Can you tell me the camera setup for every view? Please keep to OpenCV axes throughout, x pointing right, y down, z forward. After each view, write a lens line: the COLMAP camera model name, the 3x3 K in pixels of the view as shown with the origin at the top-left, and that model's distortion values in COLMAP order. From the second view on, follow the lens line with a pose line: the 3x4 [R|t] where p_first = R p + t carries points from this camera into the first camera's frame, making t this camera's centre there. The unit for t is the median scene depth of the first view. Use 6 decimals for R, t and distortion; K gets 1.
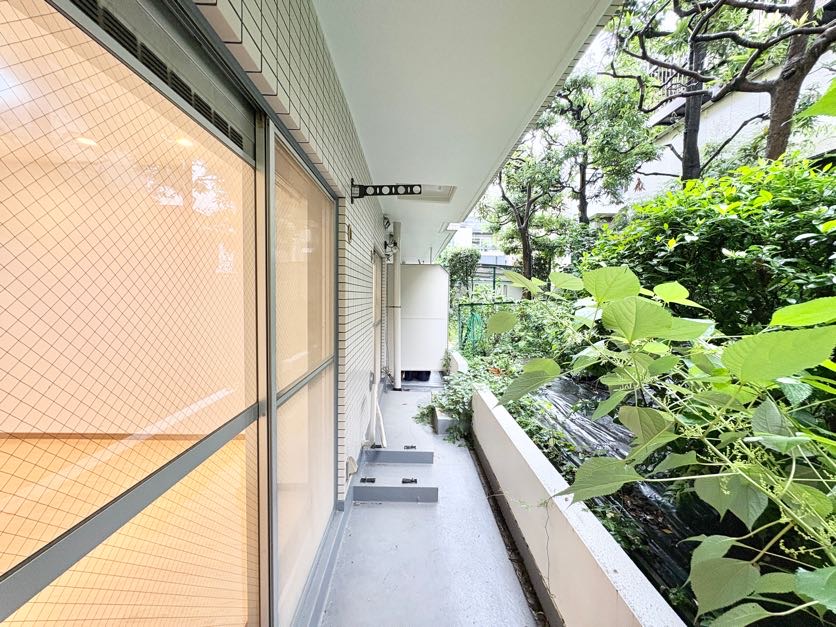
lens RADIAL K [[332.5, 0, 418.0], [0, 332.5, 313.5], [0, 0, 1]] dist [-0.001564, -0.000246]
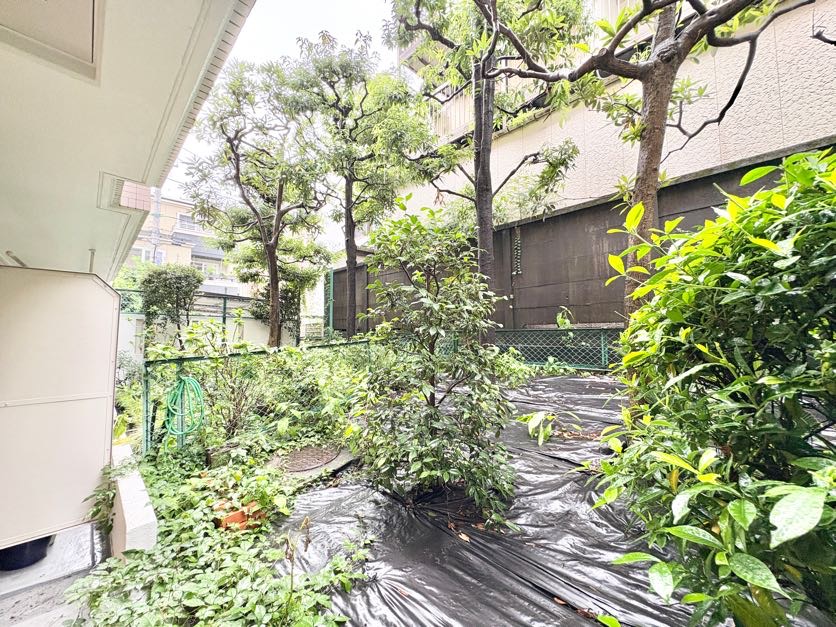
lens RADIAL K [[332.5, 0, 418.0], [0, 332.5, 313.5], [0, 0, 1]] dist [-0.001564, -0.000246]
pose [[0.725469, 0.032335, 0.687495, 0.047791], [0.046034, 0.994379, -0.095345, -0.020624], [-0.686714, 0.100817, 0.719903, 0.241385]]
